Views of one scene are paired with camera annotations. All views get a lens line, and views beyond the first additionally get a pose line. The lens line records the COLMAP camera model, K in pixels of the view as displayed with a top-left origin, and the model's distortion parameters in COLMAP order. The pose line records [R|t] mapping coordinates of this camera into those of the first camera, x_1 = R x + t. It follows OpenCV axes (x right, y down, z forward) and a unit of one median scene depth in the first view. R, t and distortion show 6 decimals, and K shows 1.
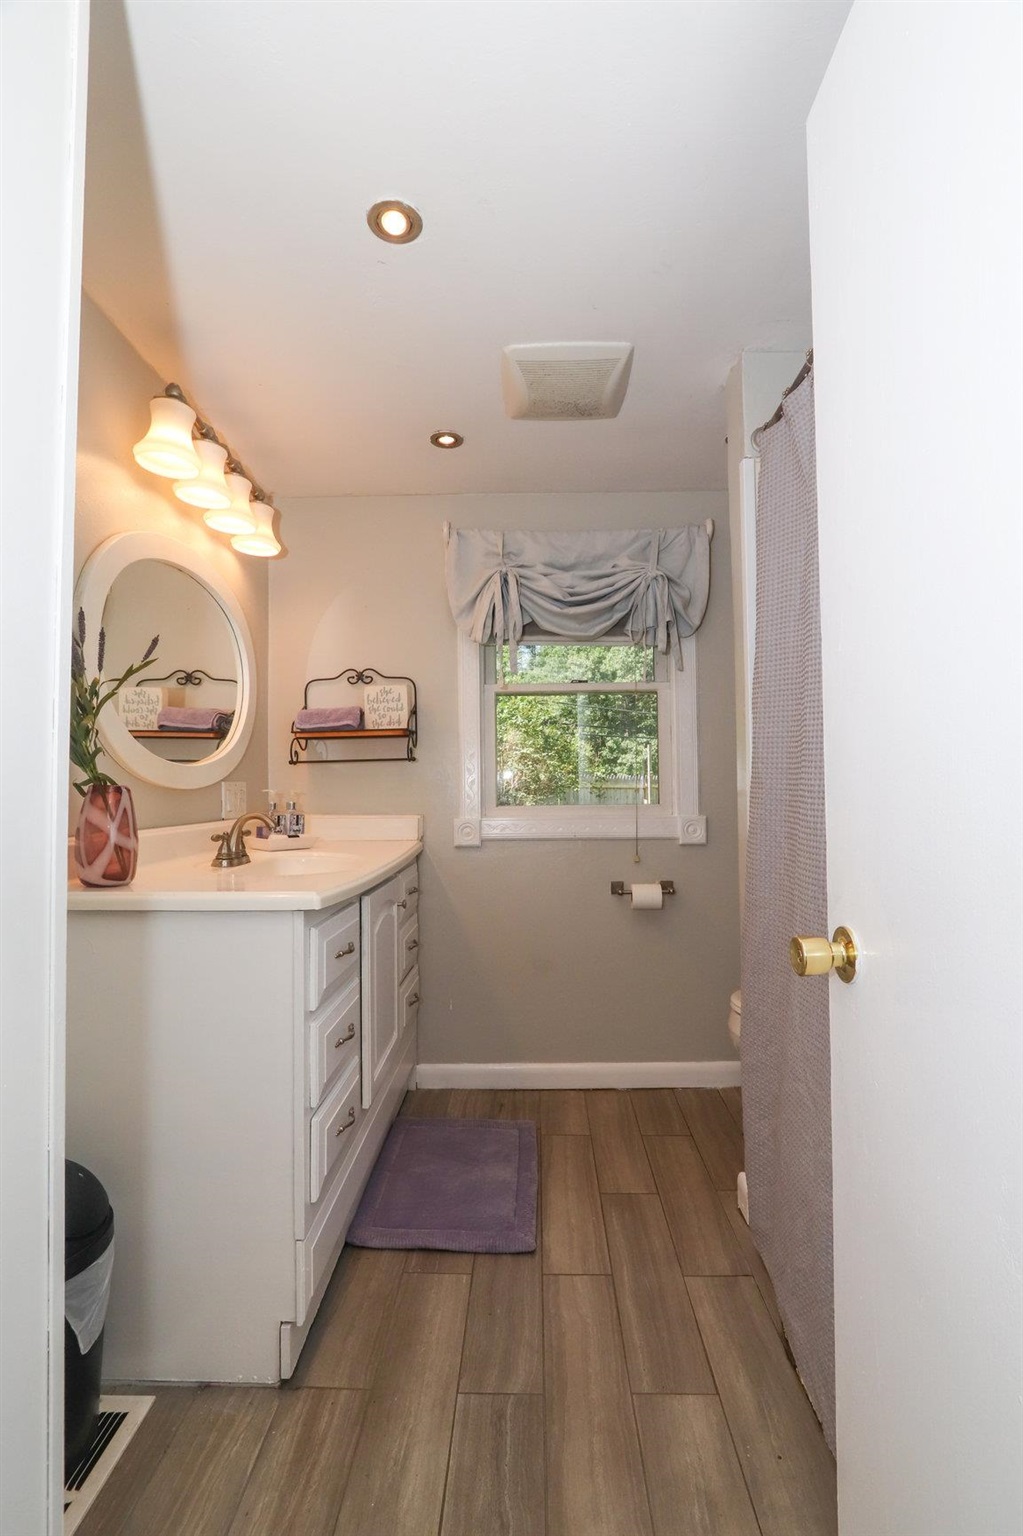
lens RADIAL K [[706.5, 0, 511.5], [0, 706.5, 768.0], [0, 0, 1]] dist [-0.012668, 0.000093]
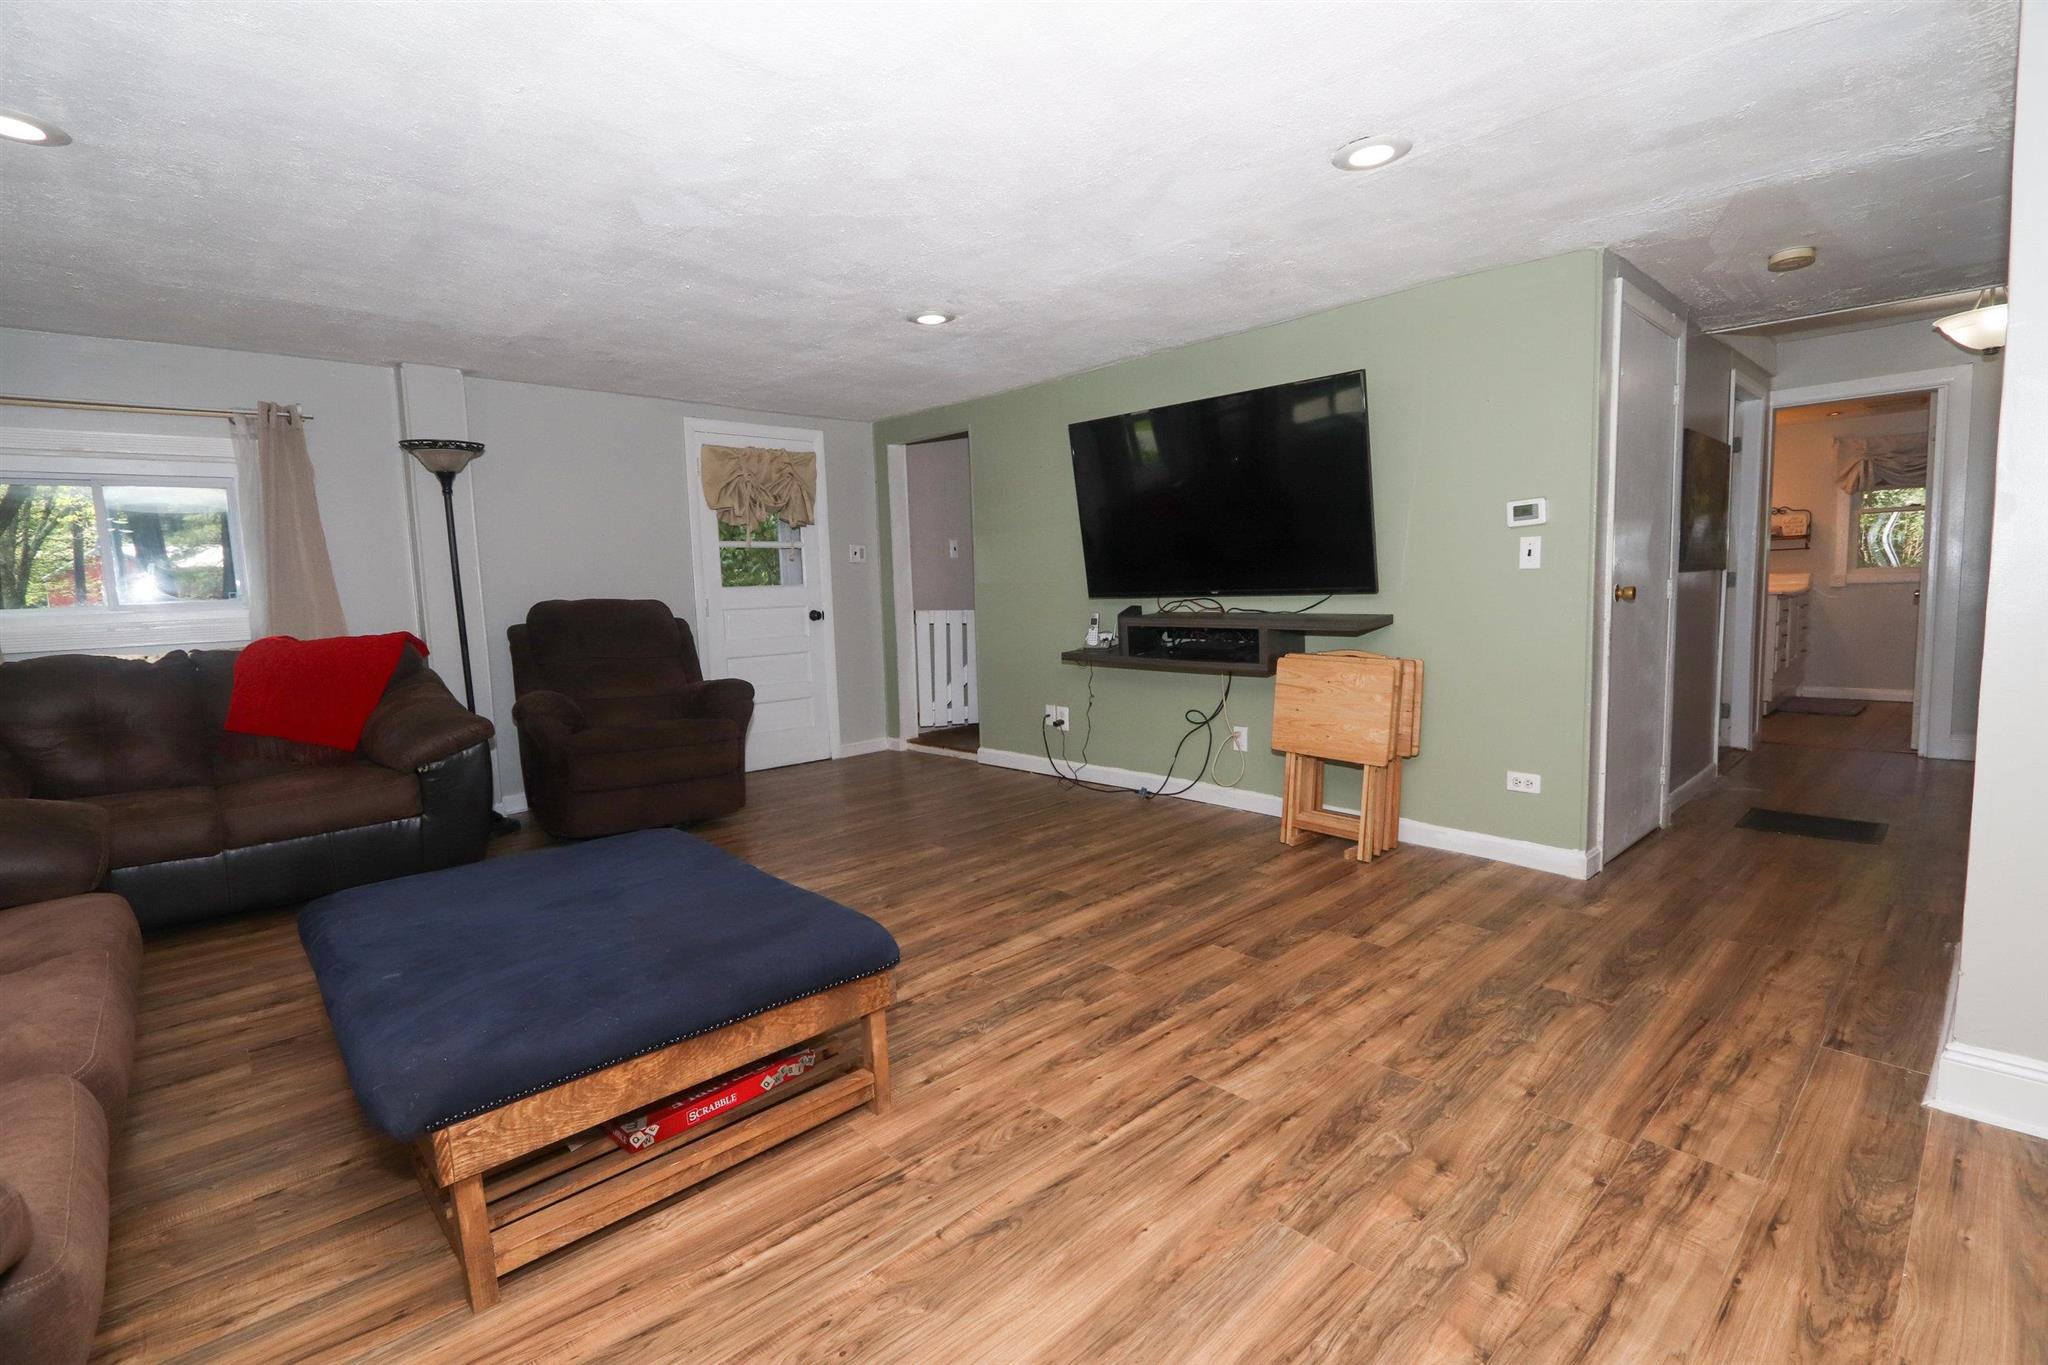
lens RADIAL K [[941.9, 0, 1024.0], [0, 941.9, 682.5], [0, 0, 1]] dist [-0.012668, 0.000093]
pose [[0.695607, 0.057533, -0.716115, 0.271504], [0.059449, 0.988760, 0.137184, -0.142622], [0.715958, -0.137998, 0.684368, -2.831695]]
